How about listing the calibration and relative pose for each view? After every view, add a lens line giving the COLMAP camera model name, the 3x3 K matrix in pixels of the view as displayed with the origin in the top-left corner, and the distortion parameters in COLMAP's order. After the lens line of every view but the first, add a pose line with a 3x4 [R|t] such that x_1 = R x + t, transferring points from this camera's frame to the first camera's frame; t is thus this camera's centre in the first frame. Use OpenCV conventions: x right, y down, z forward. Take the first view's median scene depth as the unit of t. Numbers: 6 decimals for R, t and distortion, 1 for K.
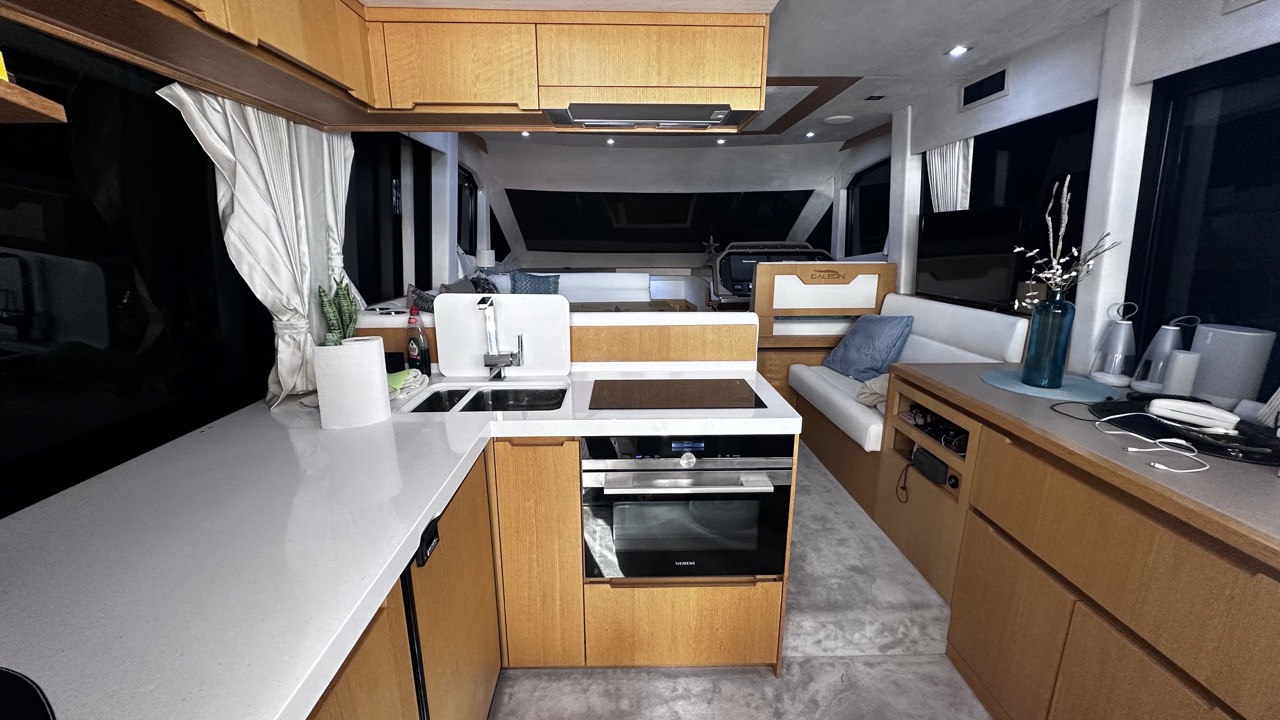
lens RADIAL K [[512.2, 0, 640.0], [0, 512.2, 360.0], [0, 0, 1]] dist [-0.000675, -0.000268]
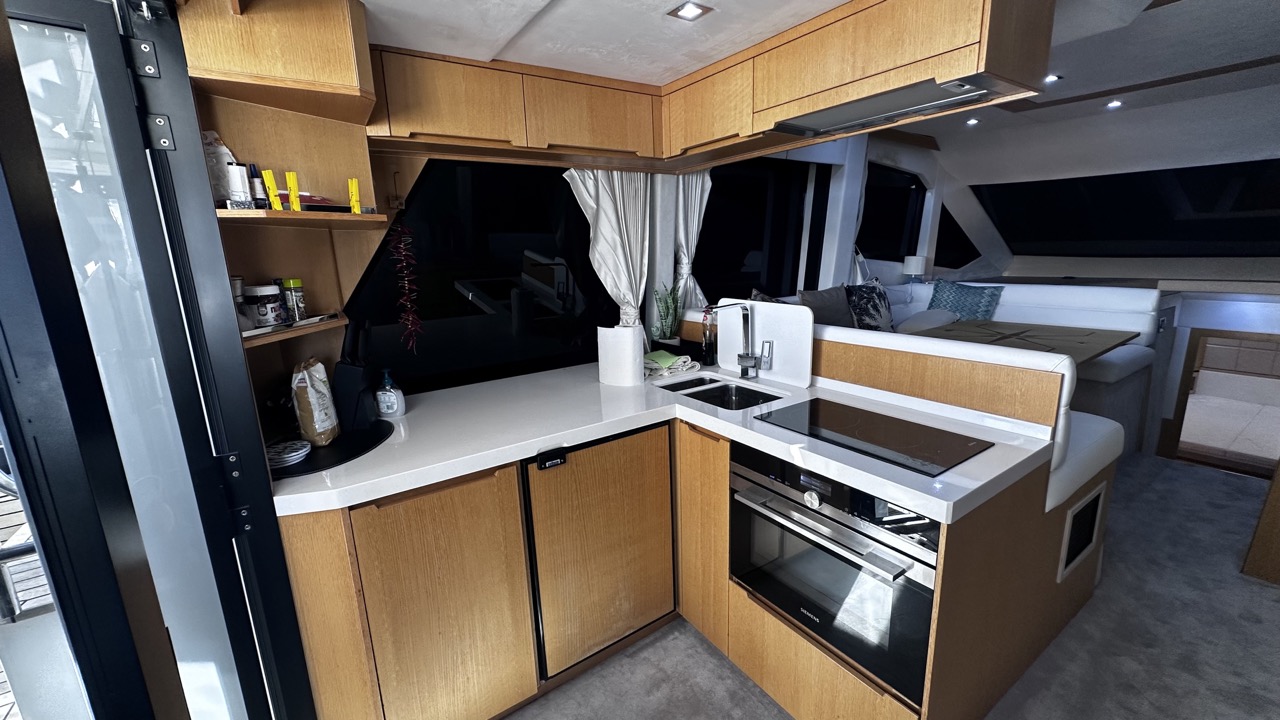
lens RADIAL K [[512.2, 0, 640.0], [0, 512.2, 360.0], [0, 0, 1]] dist [-0.000675, -0.000268]
pose [[0.540711, 0.161288, -0.825602, 0.570869], [-0.164668, 0.982753, 0.084143, -0.062917], [0.824934, 0.090453, 0.557944, 0.211093]]
